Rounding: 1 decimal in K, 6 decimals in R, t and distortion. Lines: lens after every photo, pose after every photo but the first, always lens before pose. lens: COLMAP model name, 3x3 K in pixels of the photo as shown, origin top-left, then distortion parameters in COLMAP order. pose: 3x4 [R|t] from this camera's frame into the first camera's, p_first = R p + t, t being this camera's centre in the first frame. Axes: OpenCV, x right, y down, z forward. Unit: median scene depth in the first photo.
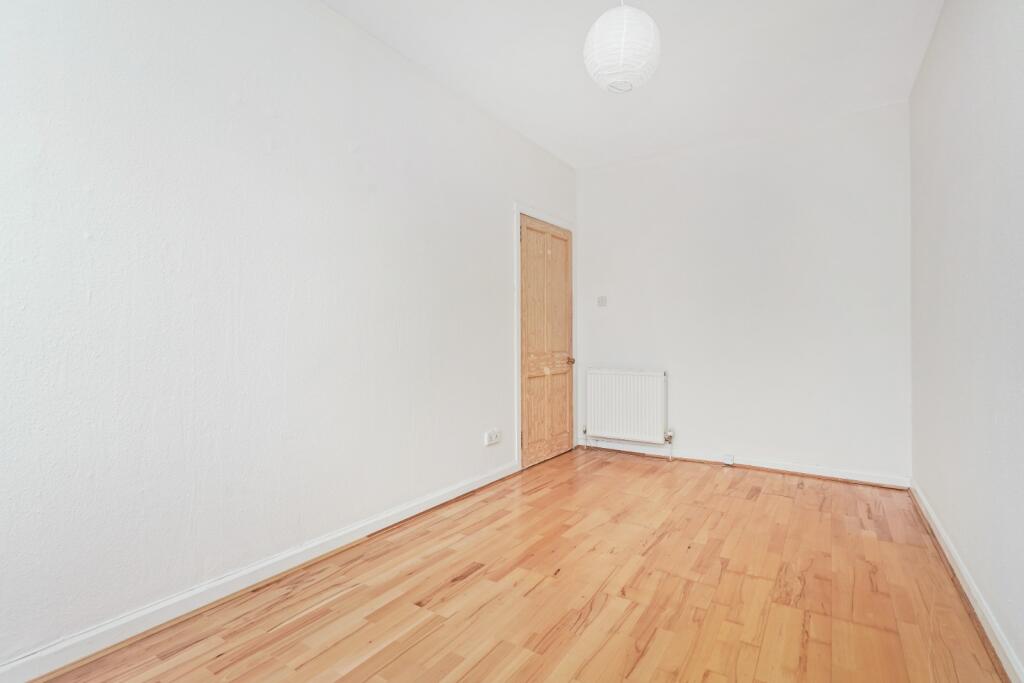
lens RADIAL K [[471.9, 0, 520.5], [0, 471.9, 339.5], [0, 0, 1]] dist [0.001010, 0.000844]
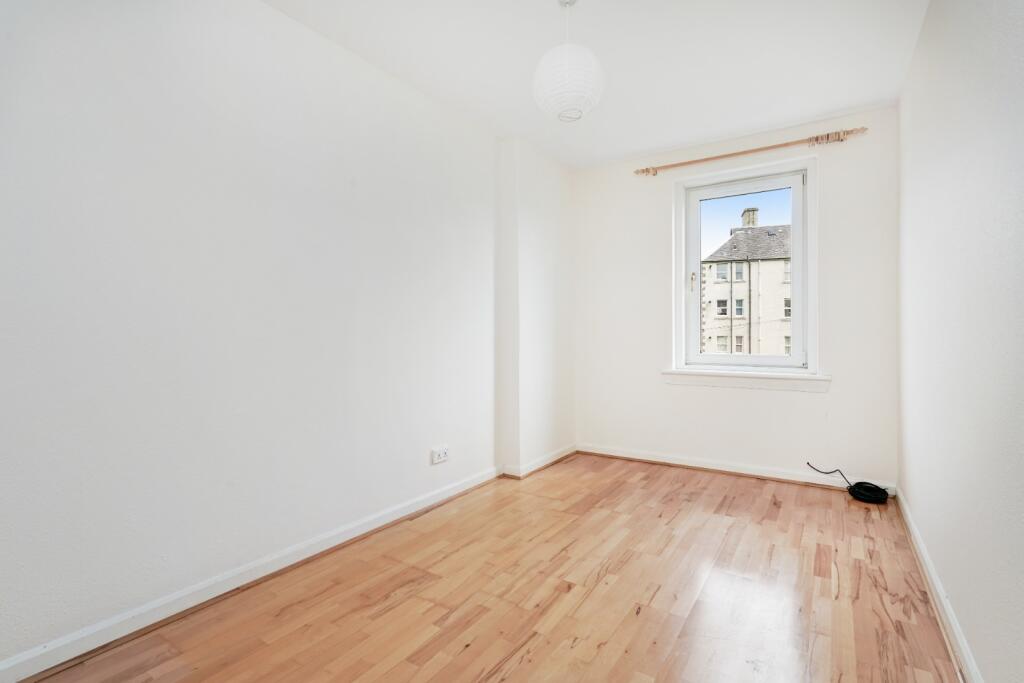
lens RADIAL K [[471.9, 0, 520.5], [0, 471.9, 339.5], [0, 0, 1]] dist [0.001010, 0.000844]
pose [[-0.999863, 0.003994, -0.016041, 0.332325], [0.003746, 0.999874, 0.015452, -0.040478], [0.016101, 0.015390, -0.999752, 1.991454]]
